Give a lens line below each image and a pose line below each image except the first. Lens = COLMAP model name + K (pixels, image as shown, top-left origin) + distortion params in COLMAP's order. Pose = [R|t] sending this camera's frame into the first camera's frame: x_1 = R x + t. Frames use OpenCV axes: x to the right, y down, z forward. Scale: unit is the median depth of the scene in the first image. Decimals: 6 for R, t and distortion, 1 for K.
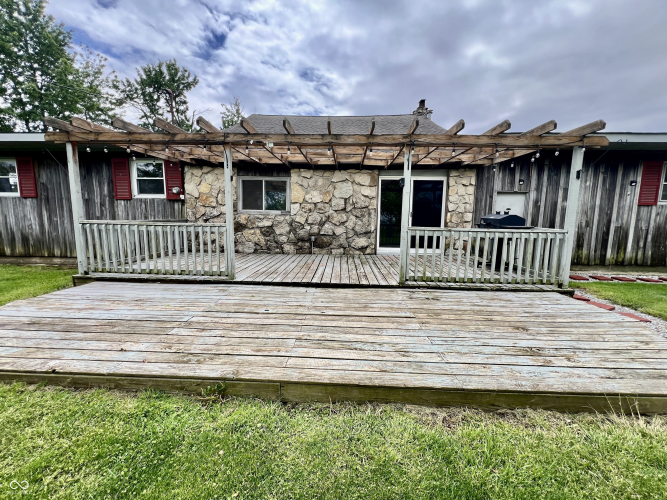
lens RADIAL K [[262.4, 0, 334.4], [0, 262.4, 251.7], [0, 0, 1]] dist [0.002570, 0.000041]
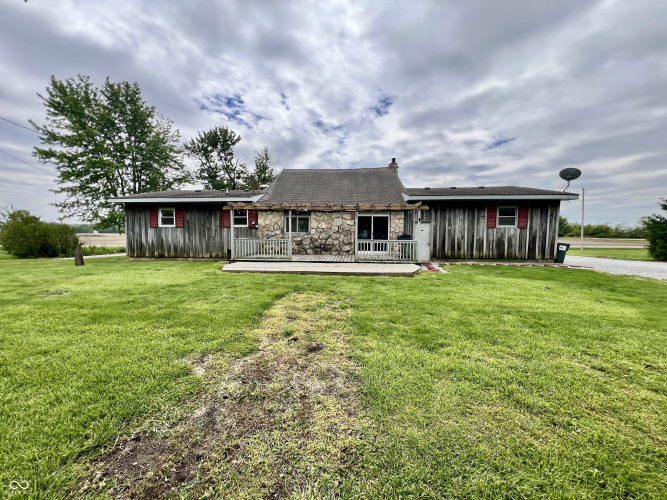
lens RADIAL K [[268.4, 0, 332.9], [0, 268.4, 250.4], [0, 0, 1]] dist [-0.002332, 0.000765]
pose [[0.998741, -0.008000, -0.049531, 0.096782], [0.004628, 0.997686, -0.067833, 0.115055], [0.049959, 0.067518, 0.996466, -0.987615]]
